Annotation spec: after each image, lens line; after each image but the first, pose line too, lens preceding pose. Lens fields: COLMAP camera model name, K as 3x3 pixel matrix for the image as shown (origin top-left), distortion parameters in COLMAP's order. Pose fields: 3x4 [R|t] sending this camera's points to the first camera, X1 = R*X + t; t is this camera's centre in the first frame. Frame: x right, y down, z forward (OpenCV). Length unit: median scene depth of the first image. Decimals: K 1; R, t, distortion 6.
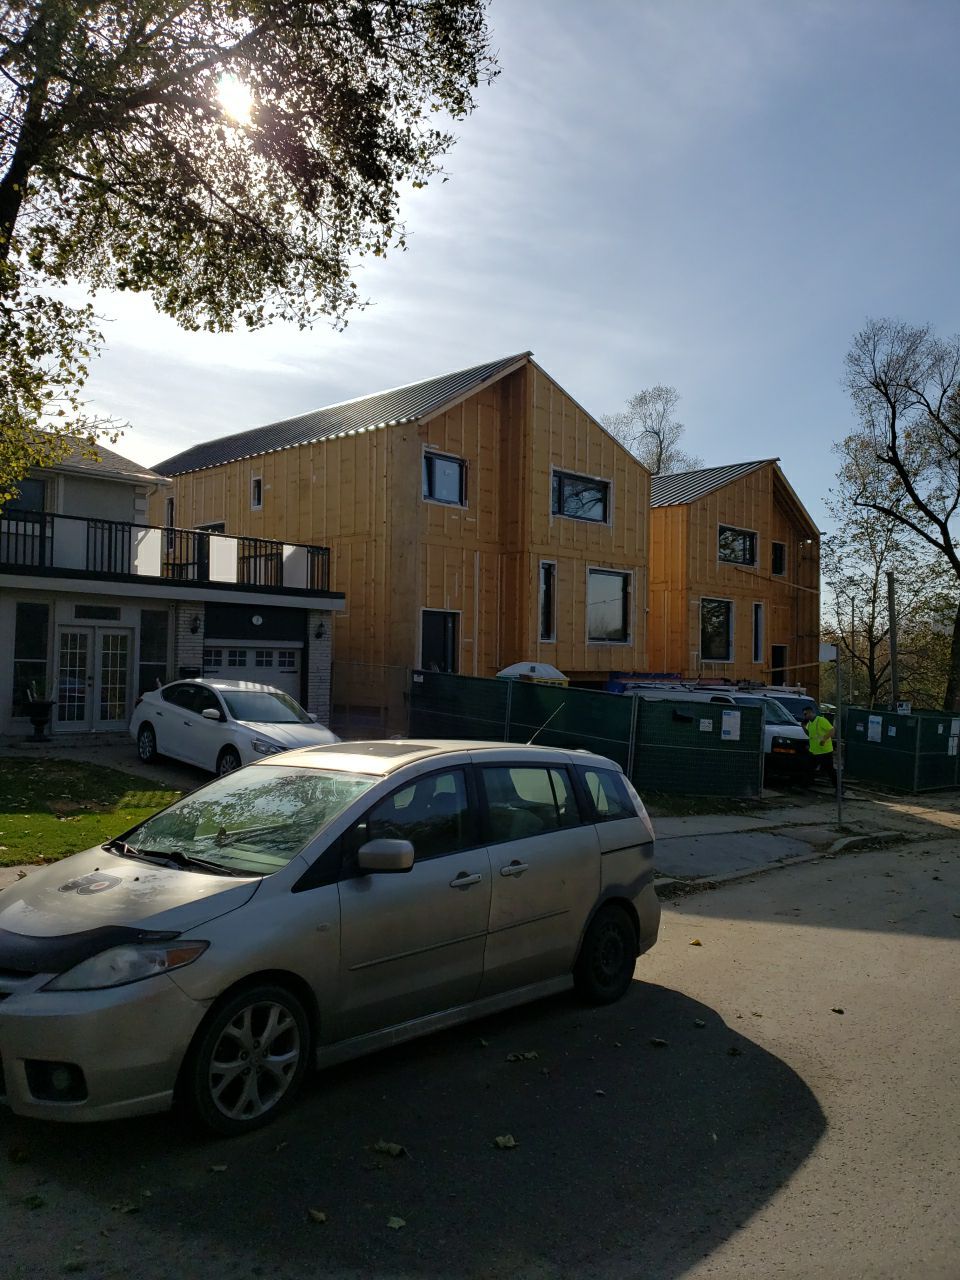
lens RADIAL K [[1054.3, 0, 480.0], [0, 1054.3, 640.0], [0, 0, 1]] dist [0.133093, -0.301513]
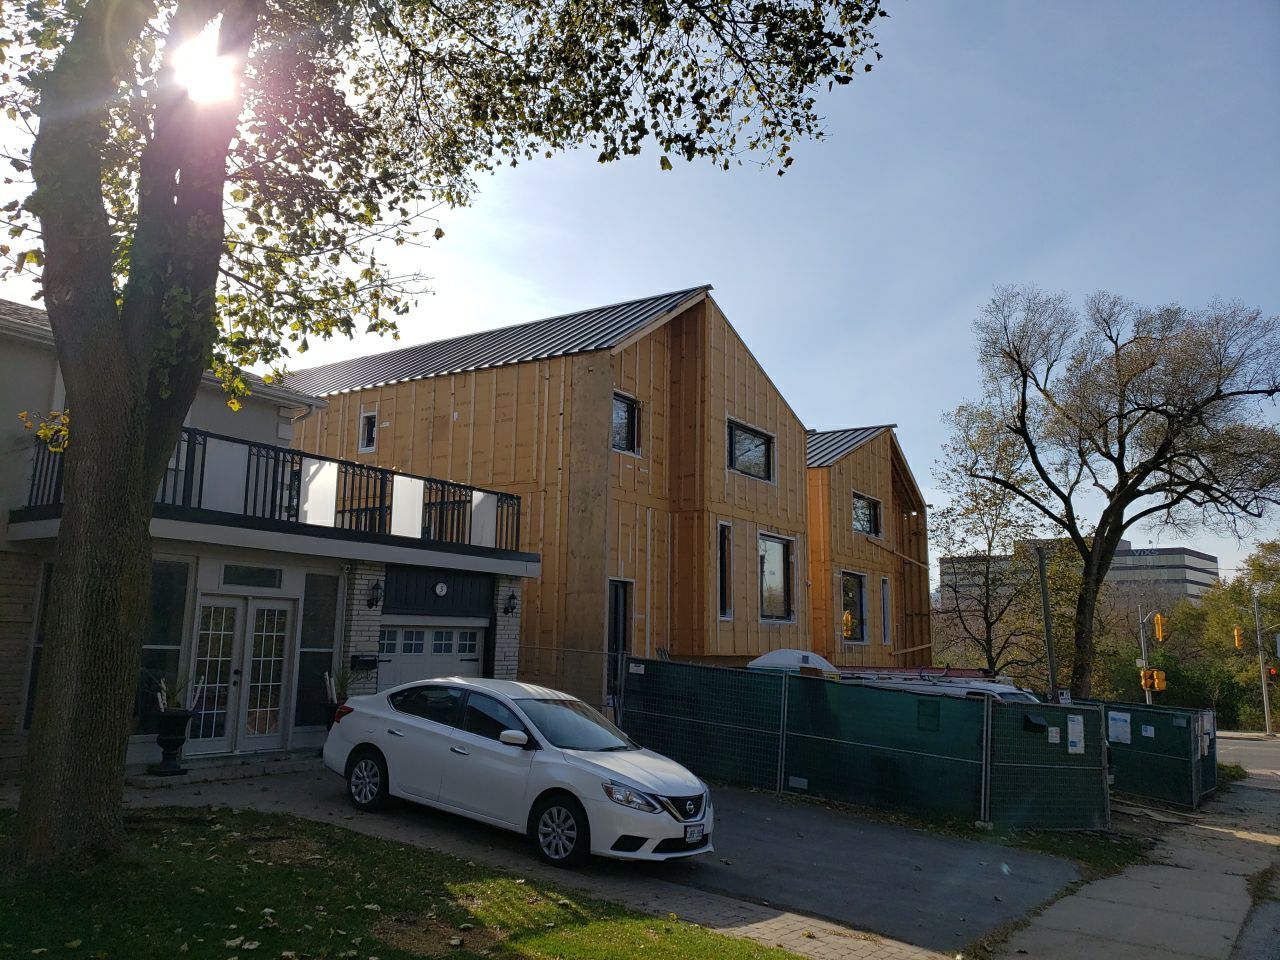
lens RADIAL K [[1054.3, 0, 640.4], [0, 1054.3, 438.9], [0, 0, 1]] dist [0.133093, -0.301513]
pose [[0.983386, 0.039445, 0.177189, -0.173186], [-0.010328, 0.986682, -0.162332, -0.002663], [-0.181232, 0.157805, 0.970697, 0.193198]]
